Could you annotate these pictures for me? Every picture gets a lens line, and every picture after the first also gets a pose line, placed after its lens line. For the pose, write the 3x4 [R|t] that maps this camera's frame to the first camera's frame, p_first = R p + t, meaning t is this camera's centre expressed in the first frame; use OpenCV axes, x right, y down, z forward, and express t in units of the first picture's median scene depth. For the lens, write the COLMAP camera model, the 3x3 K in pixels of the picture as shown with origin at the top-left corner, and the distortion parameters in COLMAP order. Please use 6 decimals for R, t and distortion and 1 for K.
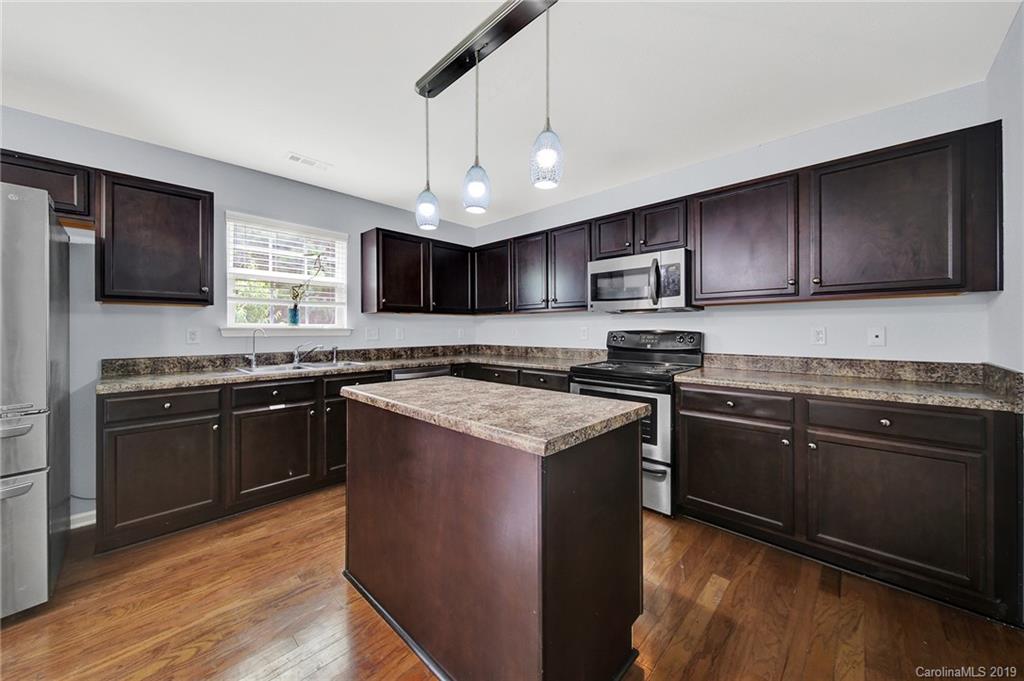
lens RADIAL K [[360.4, 0, 509.8], [0, 360.4, 335.1], [0, 0, 1]] dist [-0.000387, -0.000309]
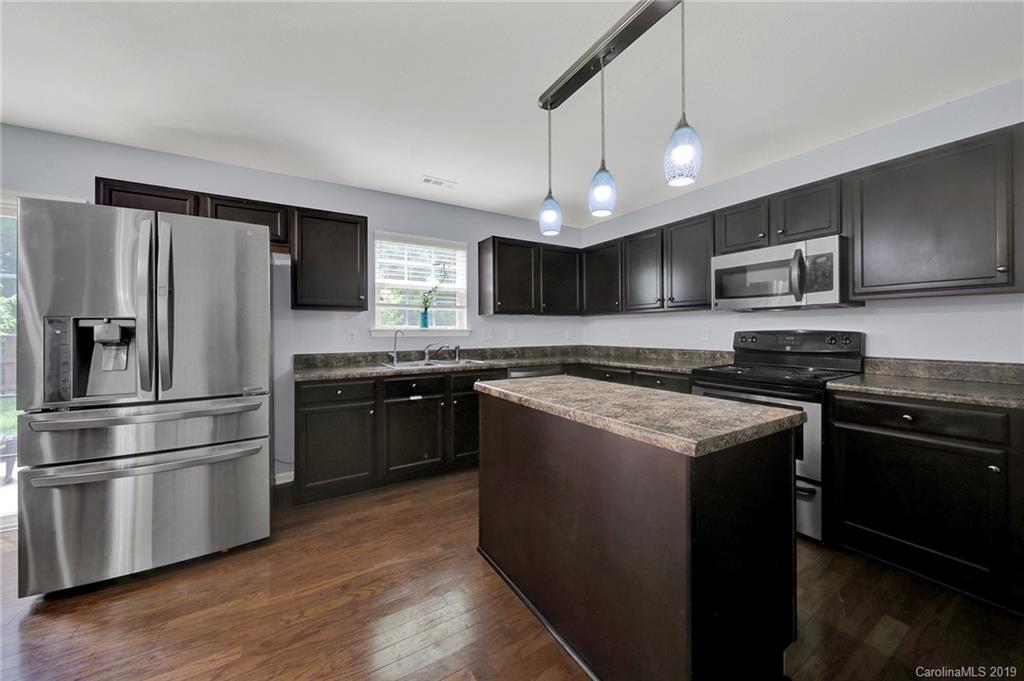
lens RADIAL K [[358.6, 0, 513.8], [0, 358.6, 336.1], [0, 0, 1]] dist [0.001583, -0.001757]
pose [[0.966946, 0.000405, -0.254981, -0.054831], [-0.000233, 1.000000, 0.000705, 0.000775], [0.254981, -0.000622, 0.966946, -0.034528]]
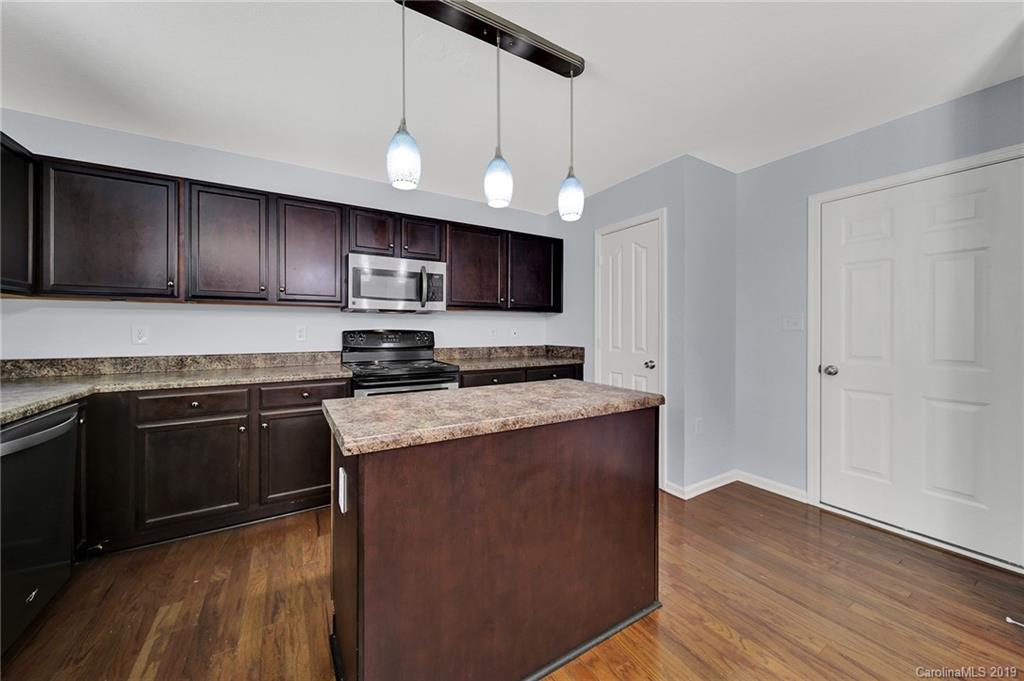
lens RADIAL K [[366.0, 0, 507.7], [0, 366.0, 332.4], [0, 0, 1]] dist [0.002383, -0.000051]
pose [[0.266066, -0.007055, 0.963929, -0.738365], [0.009294, 0.999946, 0.004753, -0.010112], [-0.963910, 0.007694, 0.266117, 0.511614]]
